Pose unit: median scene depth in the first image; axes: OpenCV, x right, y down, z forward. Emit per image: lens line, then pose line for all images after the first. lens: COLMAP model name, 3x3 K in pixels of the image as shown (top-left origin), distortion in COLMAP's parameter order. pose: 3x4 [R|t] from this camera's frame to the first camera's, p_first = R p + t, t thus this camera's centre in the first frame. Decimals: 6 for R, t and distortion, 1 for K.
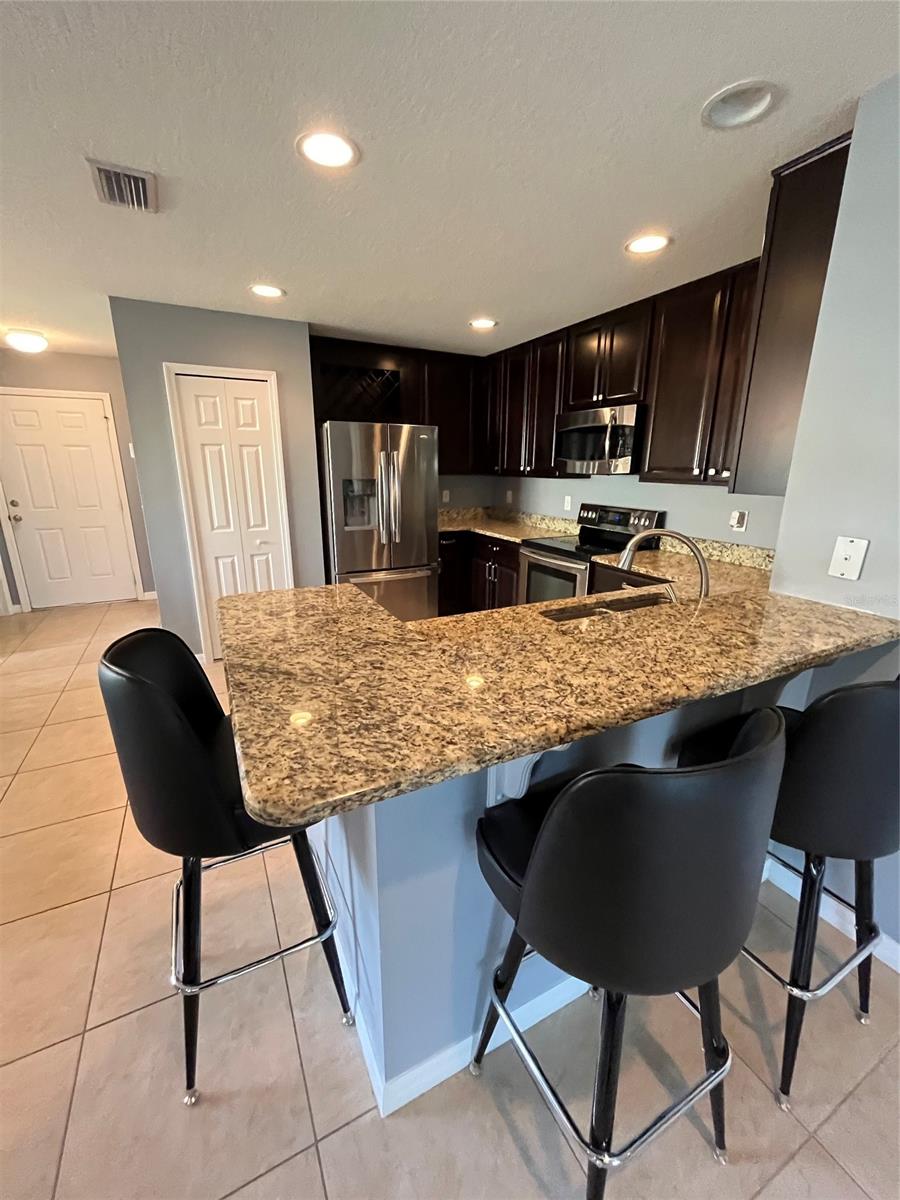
lens RADIAL K [[484.1, 0, 452.1], [0, 484.1, 600.7], [0, 0, 1]] dist [-0.003401, 0.000066]
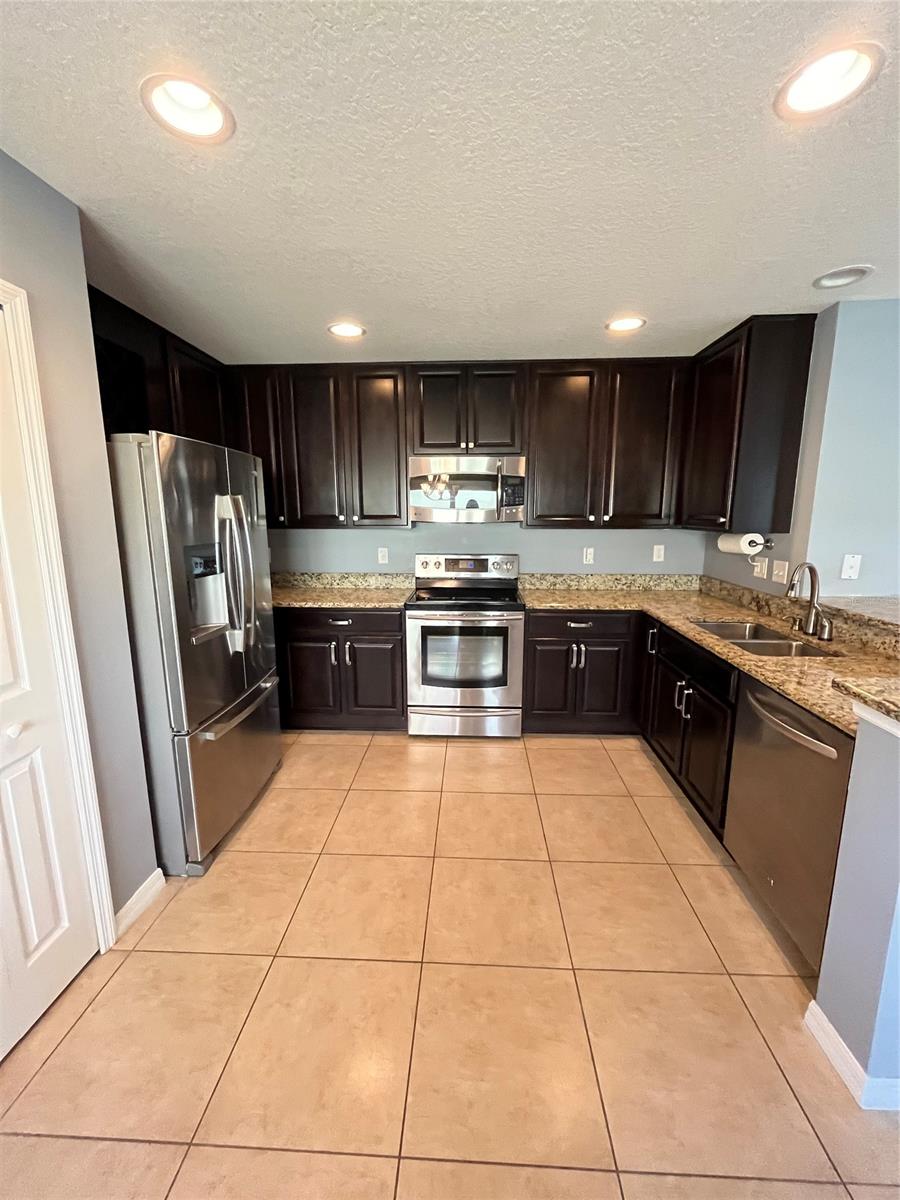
lens RADIAL K [[484.1, 0, 450.7], [0, 484.1, 600.1], [0, 0, 1]] dist [-0.003401, 0.000066]
pose [[0.501846, -0.164133, 0.849242, -0.578949], [0.240052, 0.969691, 0.045557, -0.168713], [-0.830979, 0.180999, 0.526035, 0.565346]]
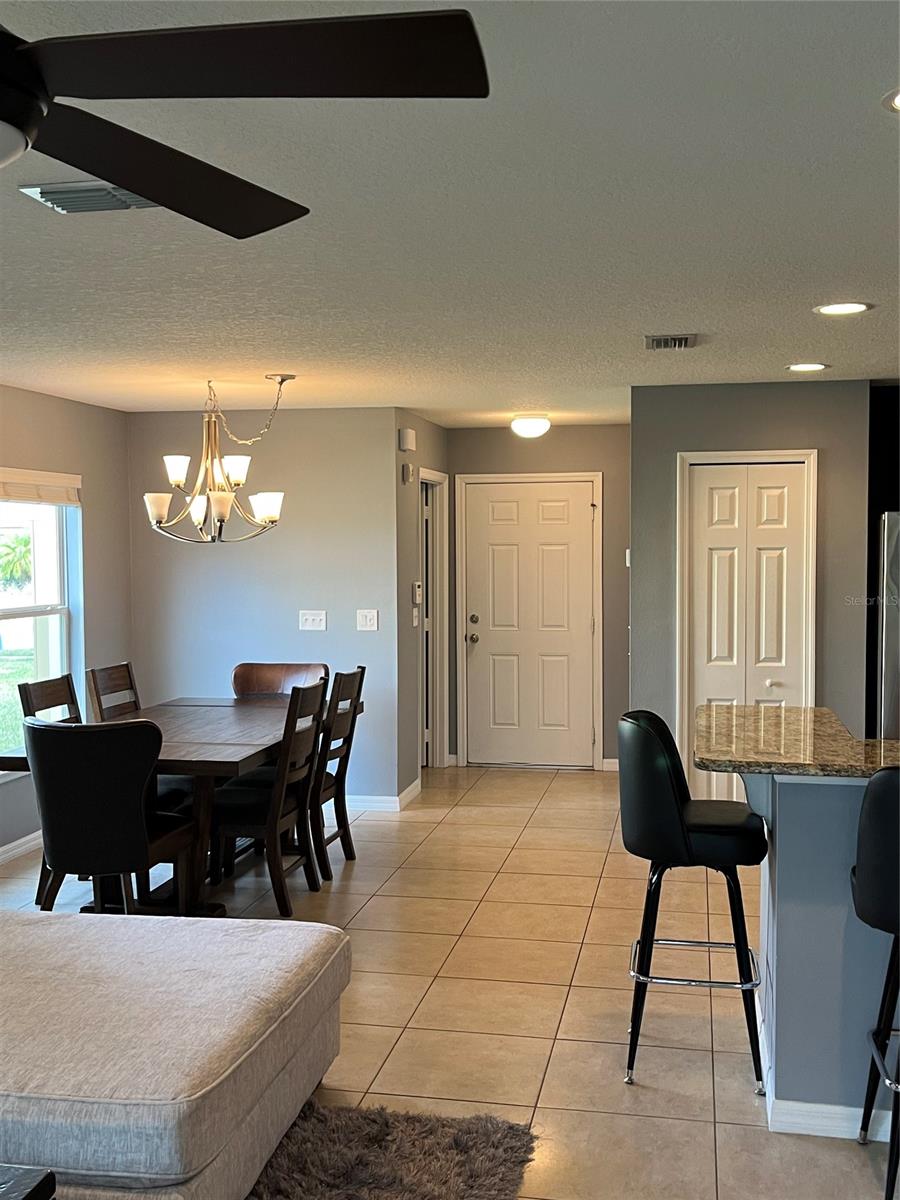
lens RADIAL K [[1249.5, 0, 449.7], [0, 1249.5, 615.5], [0, 0, 1]] dist [0.033616, 0.000000]
pose [[0.781757, 0.023563, -0.623138, 0.384829], [-0.157742, 0.974258, -0.161055, 0.157181], [0.603303, 0.224201, 0.765349, -0.717406]]
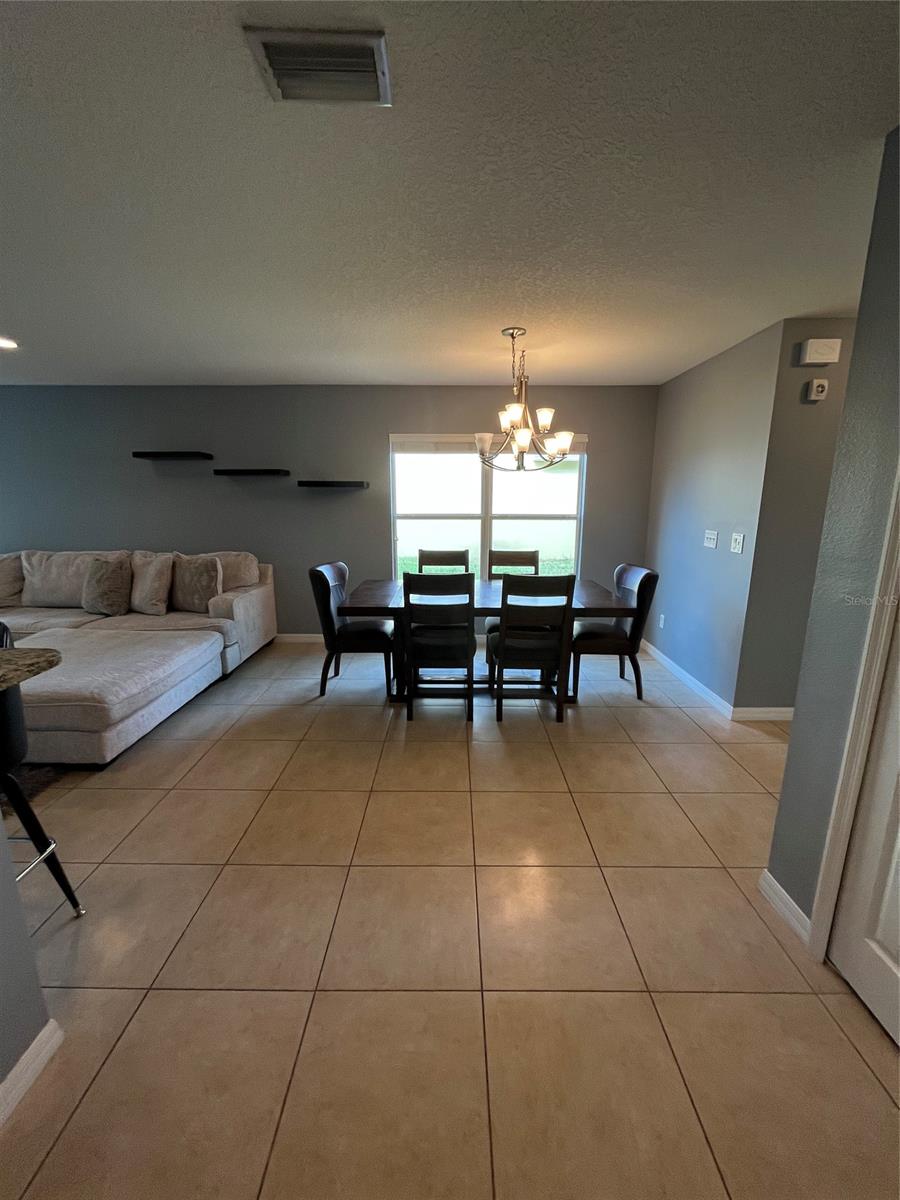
lens RADIAL K [[484.1, 0, 446.4], [0, 484.1, 601.3], [0, 0, 1]] dist [-0.003401, 0.000066]
pose [[-0.465174, 0.181750, -0.866360, -0.037758], [-0.246146, 0.913542, 0.323811, -0.240177], [0.850309, 0.363879, -0.380219, 0.852380]]
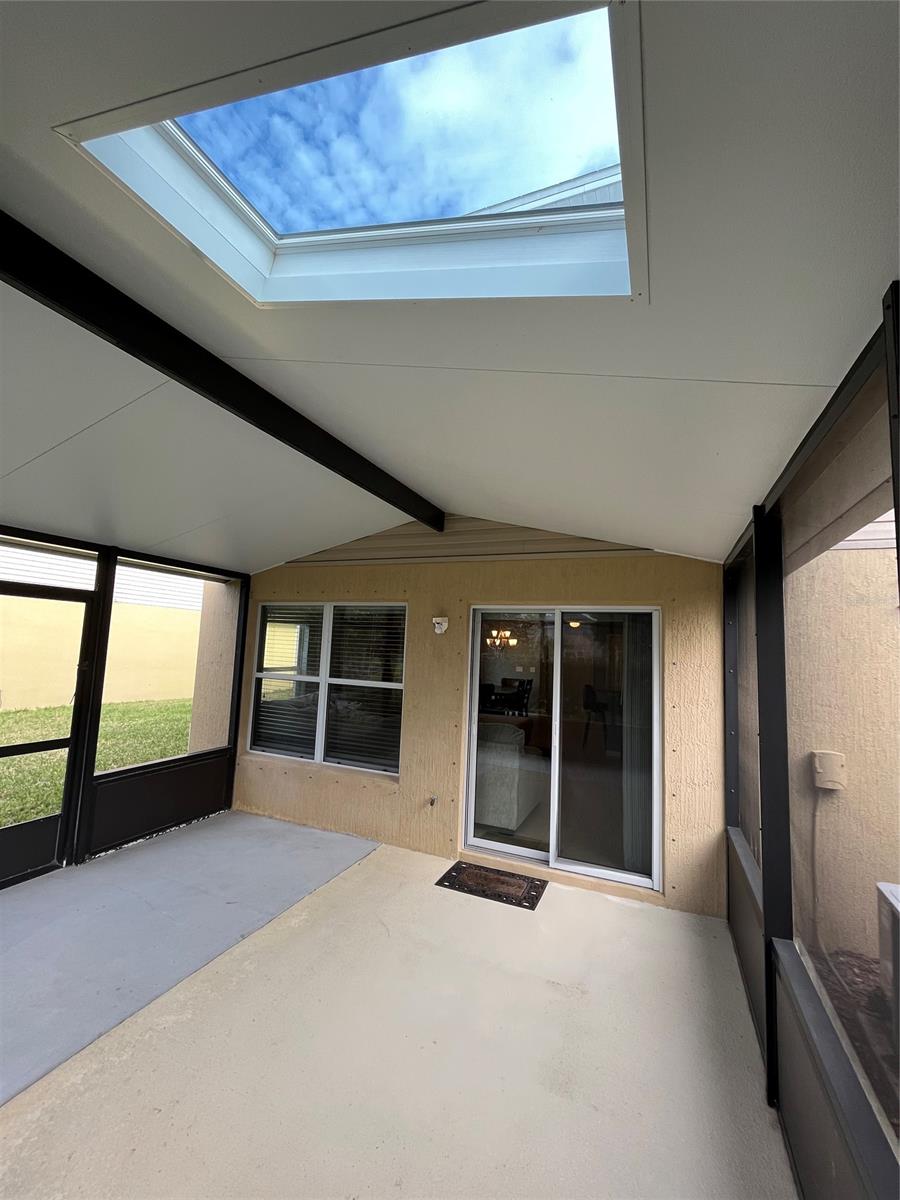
lens RADIAL K [[484.1, 0, 451.7], [0, 484.1, 599.9], [0, 0, 1]] dist [-0.003401, 0.000066]
pose [[0.635248, -0.057994, -0.770127, 1.331589], [-0.245169, 0.930455, -0.272298, 0.484991], [0.732360, 0.361788, 0.576852, -1.841504]]
